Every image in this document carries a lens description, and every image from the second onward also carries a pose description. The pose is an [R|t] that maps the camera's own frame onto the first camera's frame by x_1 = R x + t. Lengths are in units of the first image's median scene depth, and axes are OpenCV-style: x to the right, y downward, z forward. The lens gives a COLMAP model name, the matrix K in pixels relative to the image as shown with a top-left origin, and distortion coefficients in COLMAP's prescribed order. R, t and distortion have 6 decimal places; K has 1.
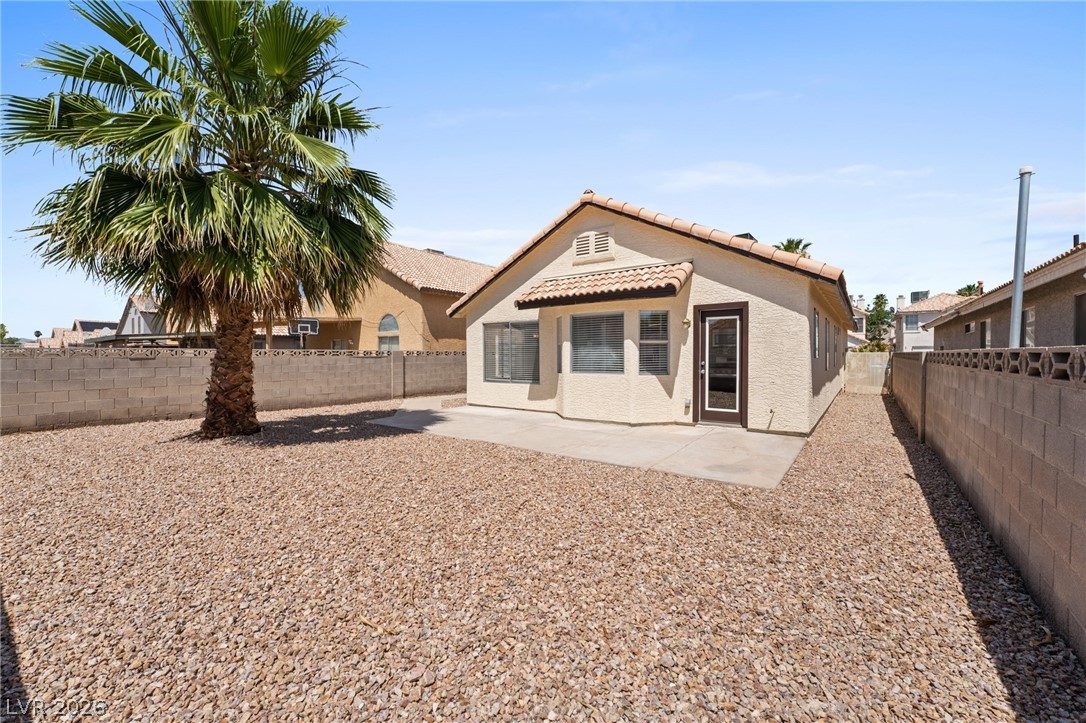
lens RADIAL K [[436.7, 0, 541.3], [0, 436.7, 362.4], [0, 0, 1]] dist [0.002312, -0.001491]
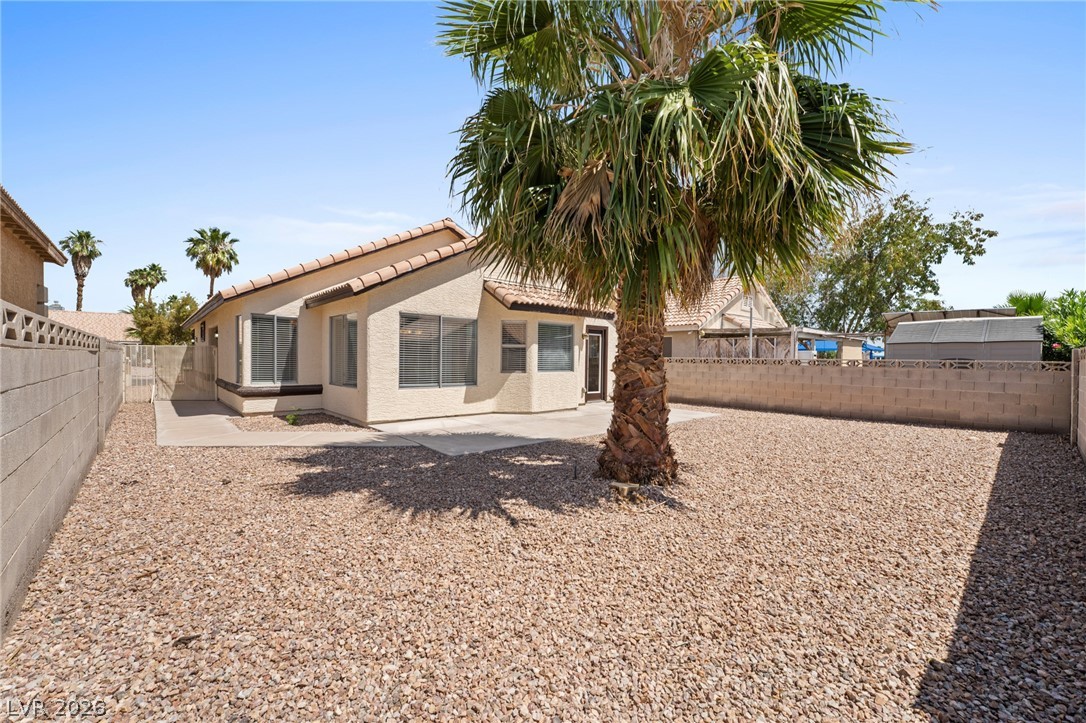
lens RADIAL K [[436.7, 0, 540.2], [0, 436.7, 360.8], [0, 0, 1]] dist [0.002312, -0.001491]
pose [[0.202253, 0.000380, 0.979333, -0.931888], [0.002228, 0.999997, -0.000848, -0.003877], [-0.979331, 0.002354, 0.202251, 0.686710]]
